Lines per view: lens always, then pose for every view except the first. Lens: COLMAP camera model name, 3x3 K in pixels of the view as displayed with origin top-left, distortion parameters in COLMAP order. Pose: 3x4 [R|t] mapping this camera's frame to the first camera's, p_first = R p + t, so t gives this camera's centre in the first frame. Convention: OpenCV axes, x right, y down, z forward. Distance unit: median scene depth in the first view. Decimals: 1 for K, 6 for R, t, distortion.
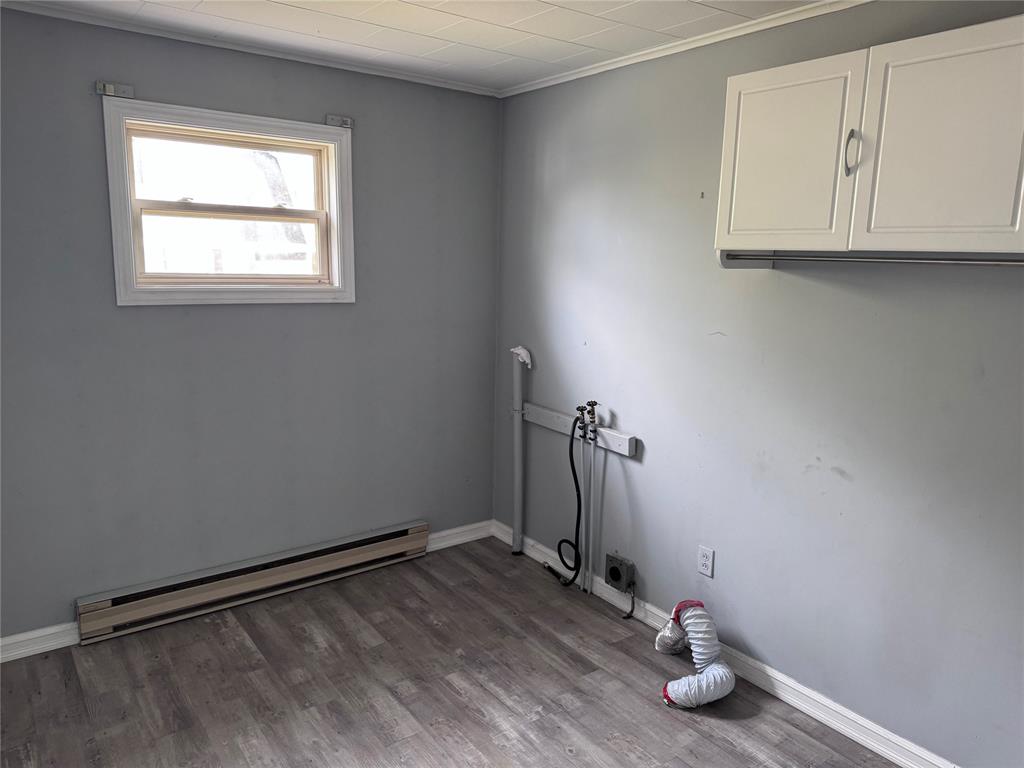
lens RADIAL K [[723.0, 0, 512.0], [0, 723.0, 384.0], [0, 0, 1]] dist [-0.003749, -0.001821]
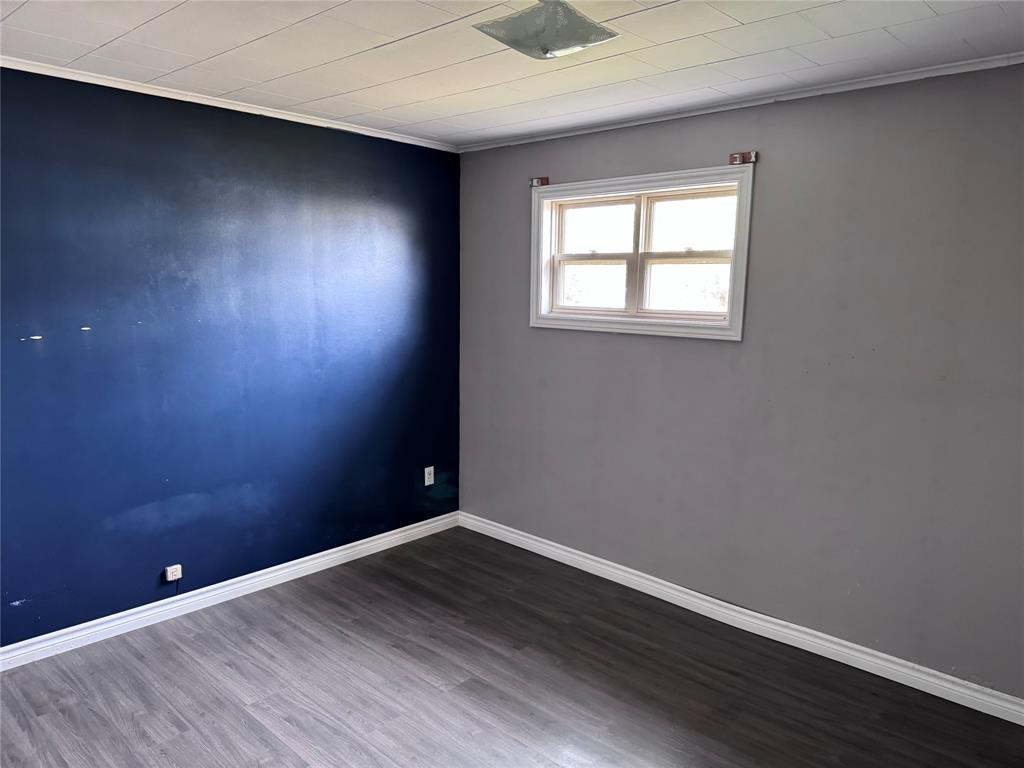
lens RADIAL K [[725.3, 0, 512.0], [0, 725.3, 384.0], [0, 0, 1]] dist [0.098747, -0.123692]
pose [[0.189644, 0.104764, -0.976248, 0.791093], [-0.184530, 0.980376, 0.069361, -0.076648], [0.964357, 0.166993, 0.205254, 0.582975]]
